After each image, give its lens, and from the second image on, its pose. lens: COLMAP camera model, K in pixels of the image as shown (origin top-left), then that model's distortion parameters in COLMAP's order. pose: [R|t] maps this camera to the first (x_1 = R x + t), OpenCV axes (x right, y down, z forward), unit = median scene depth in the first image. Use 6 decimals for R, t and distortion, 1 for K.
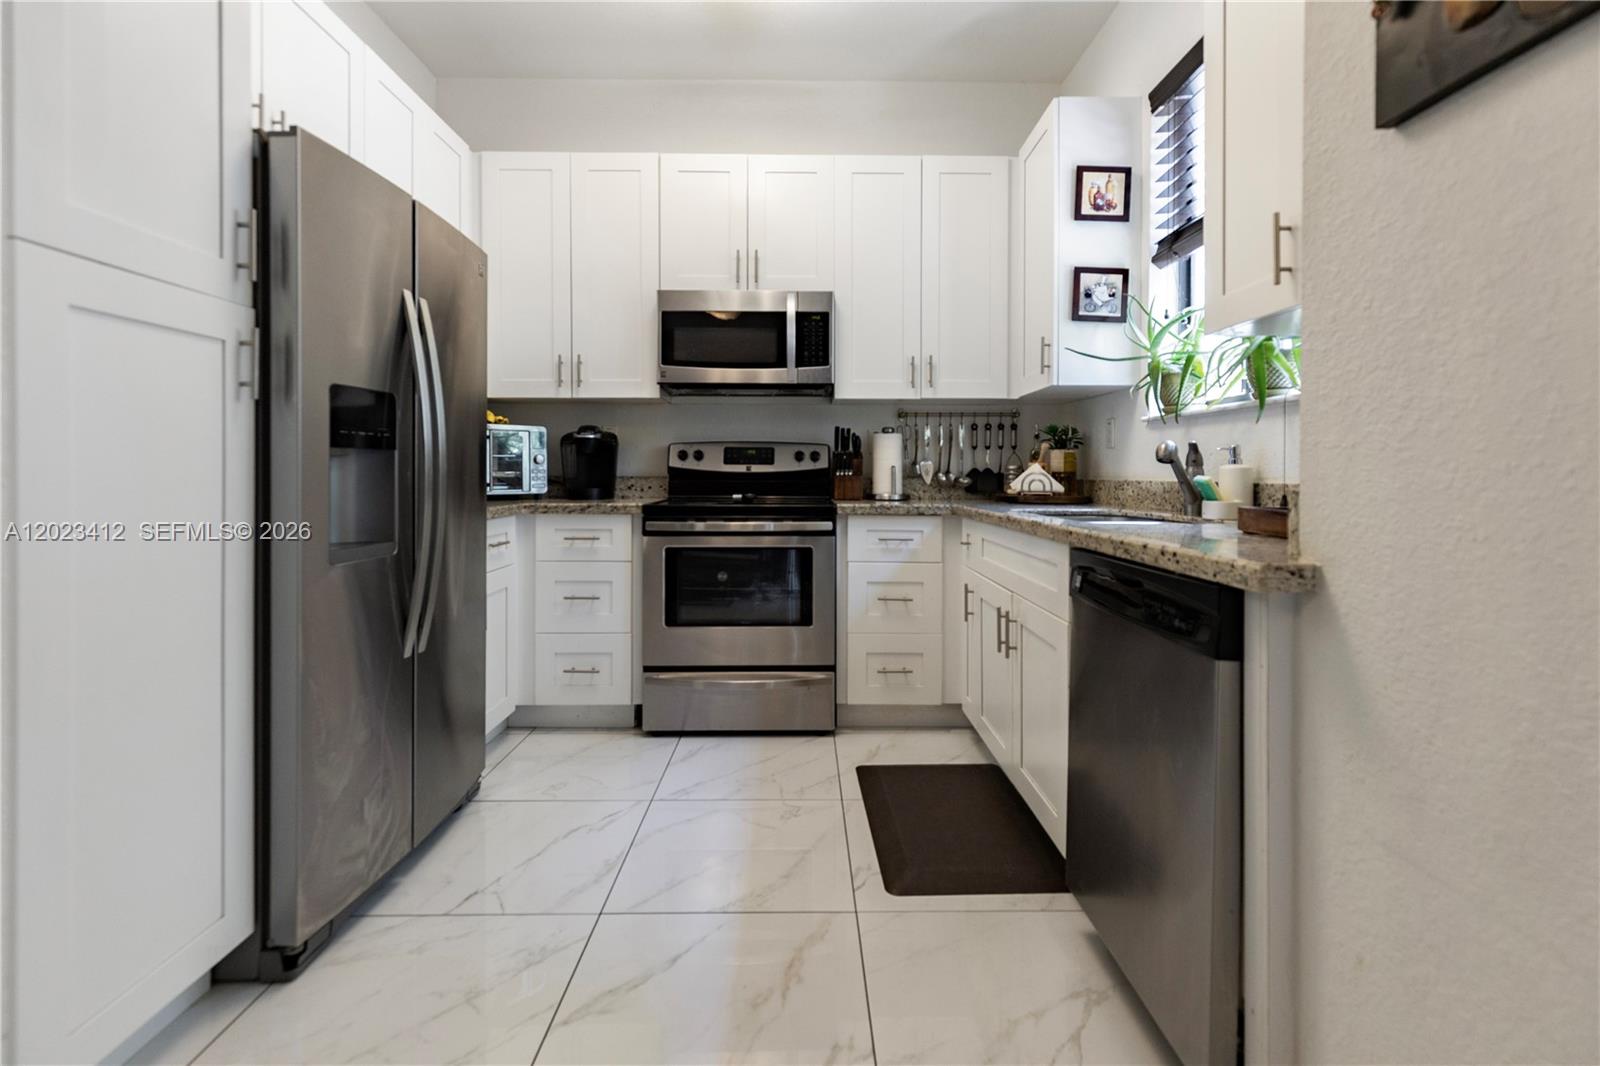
lens RADIAL K [[733.9, 0, 808.3], [0, 733.9, 475.8], [0, 0, 1]] dist [-0.001207, 0.000348]
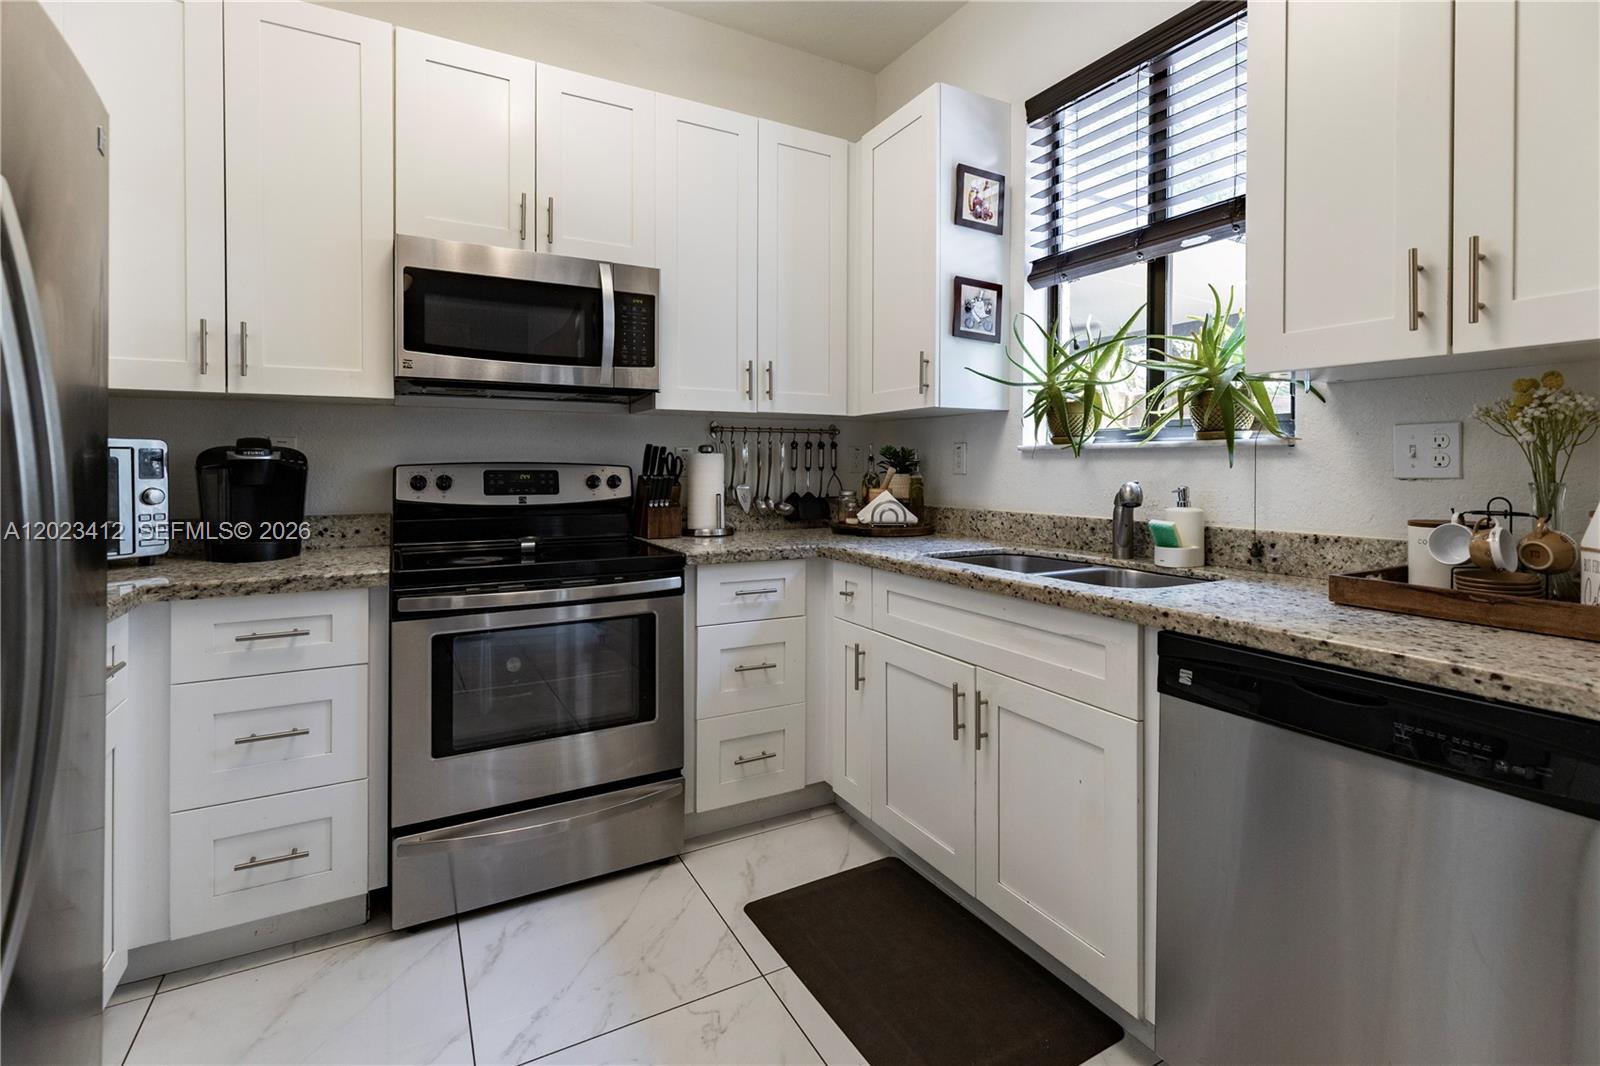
lens RADIAL K [[733.9, 0, 806.0], [0, 733.9, 468.1], [0, 0, 1]] dist [-0.001207, 0.000348]
pose [[0.880990, -0.003679, 0.473120, -0.207435], [0.004047, 0.999992, 0.000241, -0.047620], [-0.473117, 0.001702, 0.880998, 0.275273]]
